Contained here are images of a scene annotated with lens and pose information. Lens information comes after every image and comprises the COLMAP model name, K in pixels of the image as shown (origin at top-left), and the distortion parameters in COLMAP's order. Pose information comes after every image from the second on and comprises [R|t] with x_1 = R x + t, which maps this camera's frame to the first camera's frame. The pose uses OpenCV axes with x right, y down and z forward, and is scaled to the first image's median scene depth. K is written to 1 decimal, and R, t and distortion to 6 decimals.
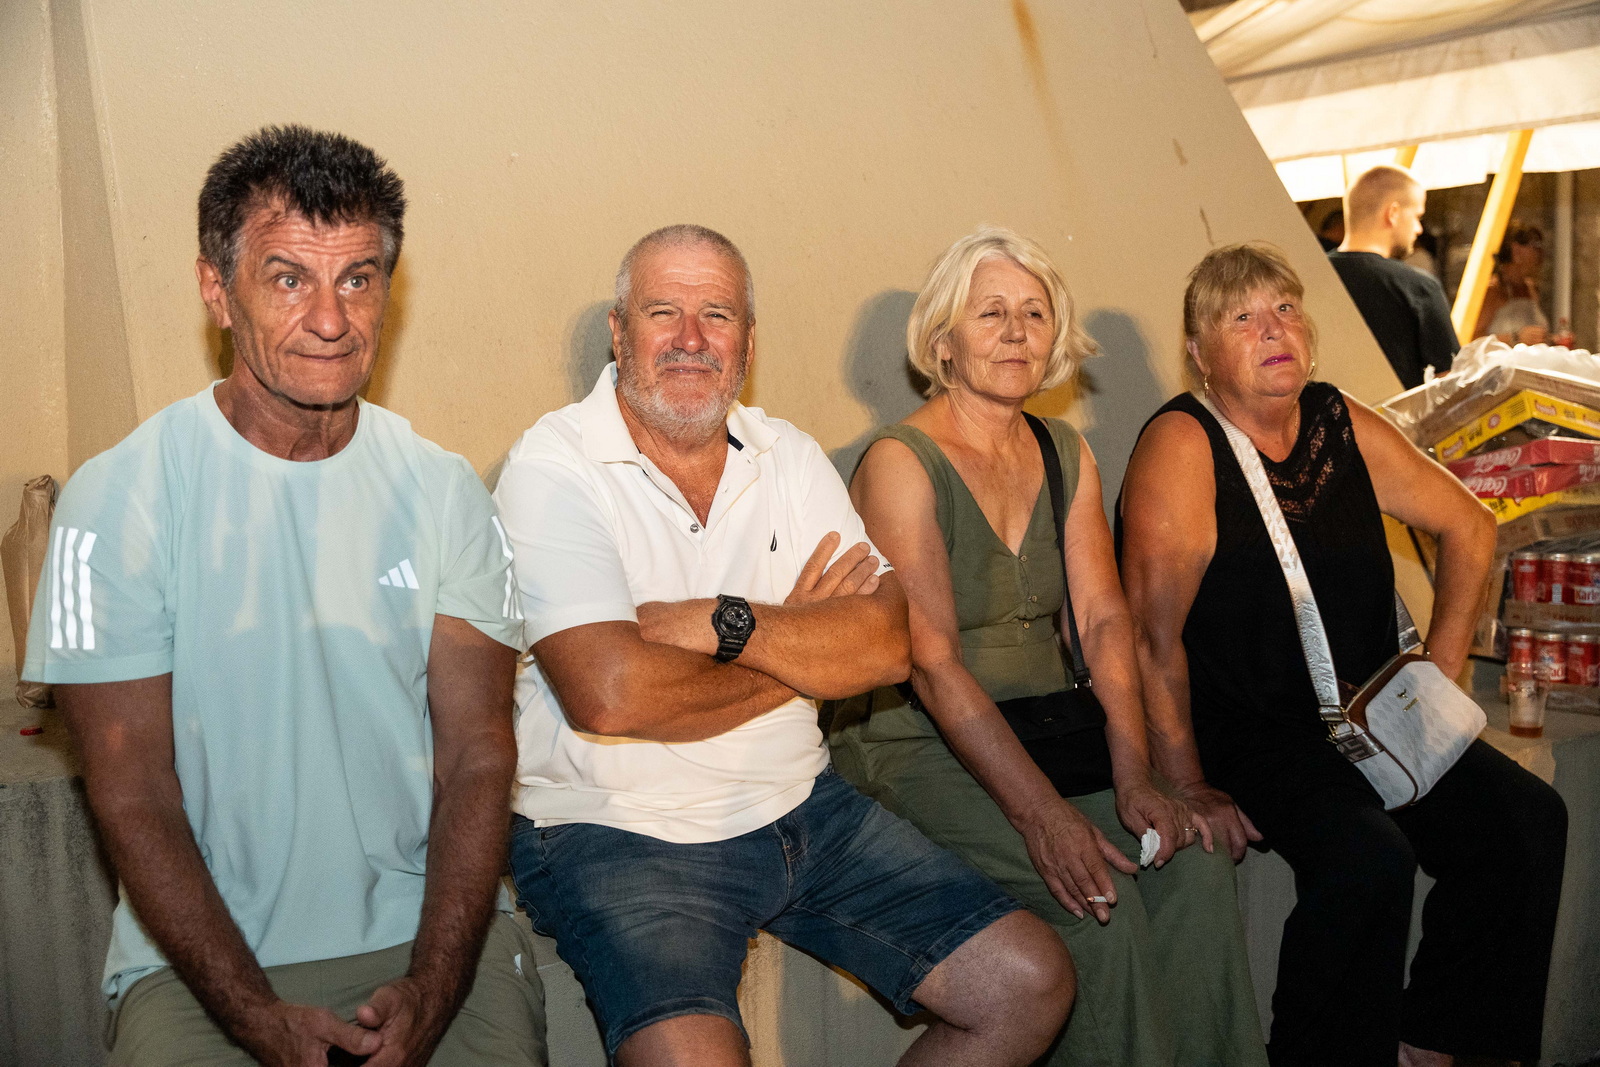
lens RADIAL K [[1747.8, 0, 799.7], [0, 1747.8, 535.4], [0, 0, 1]] dist [0.025432, 0.000000]
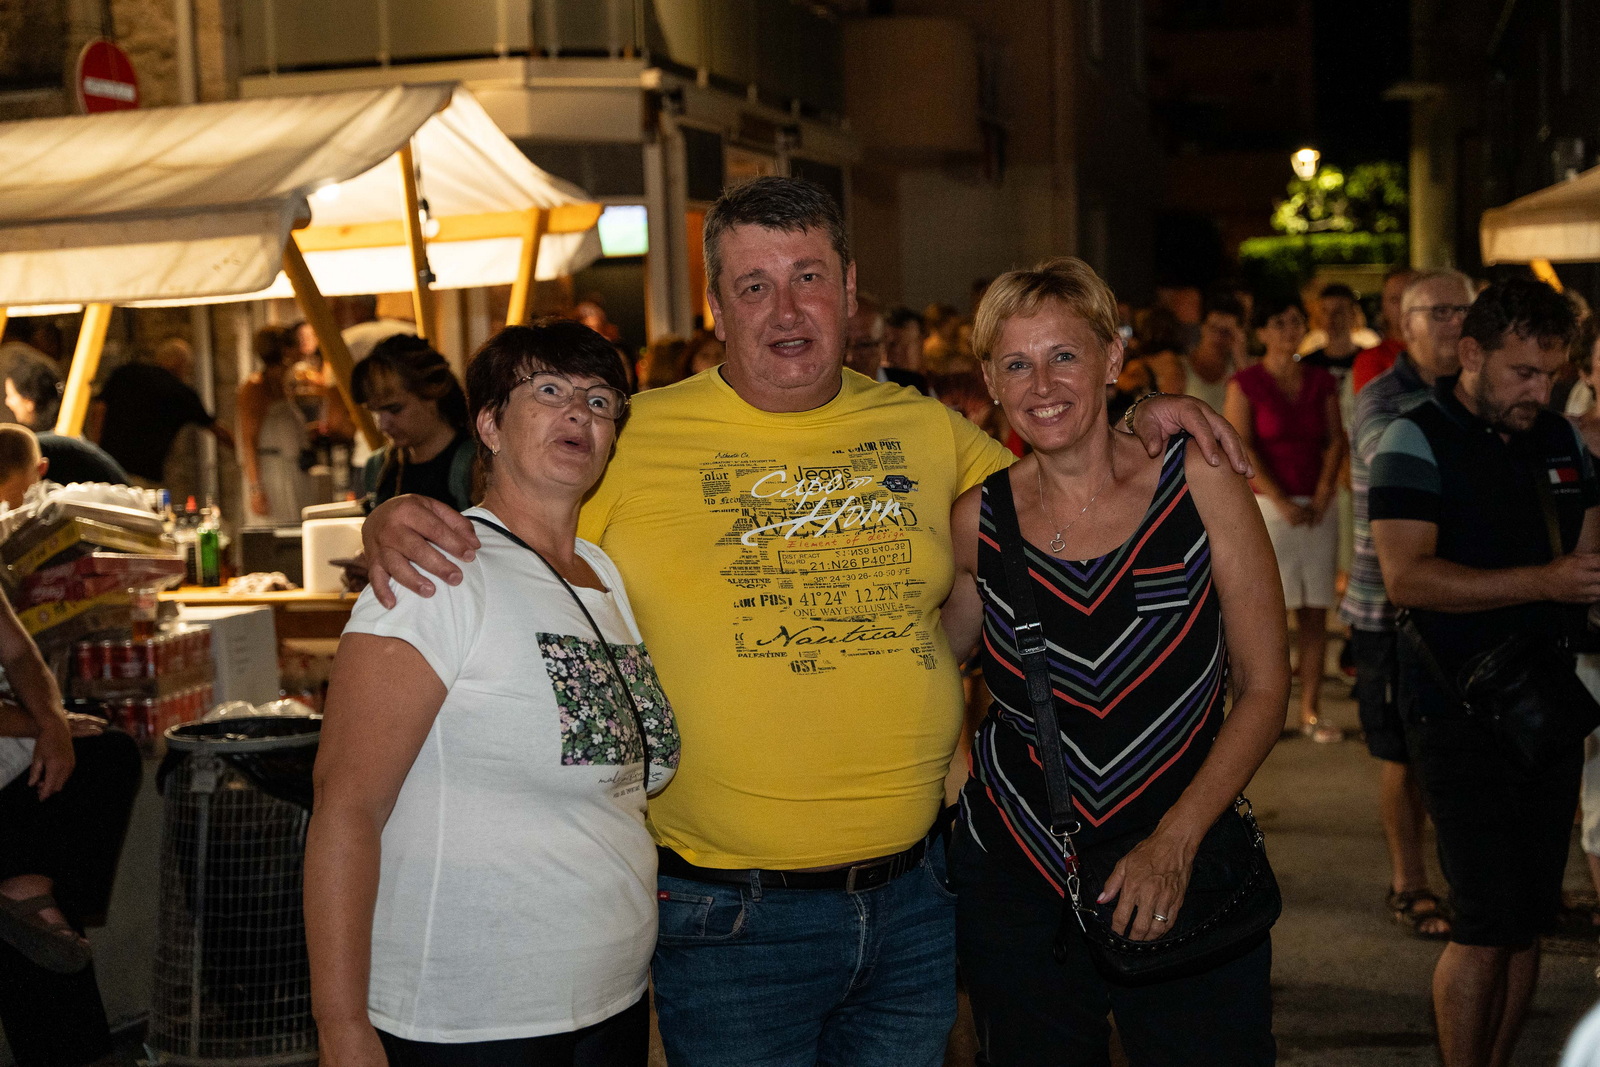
lens RADIAL K [[2334.9, 0, 800.5], [0, 2334.9, 533.2], [0, 0, 1]] dist [-0.058622, 0.000000]
pose [[0.810746, -0.049854, 0.583272, -0.159868], [0.082358, 0.996171, -0.029331, 0.023647], [-0.579576, 0.071817, 0.811747, -0.723782]]
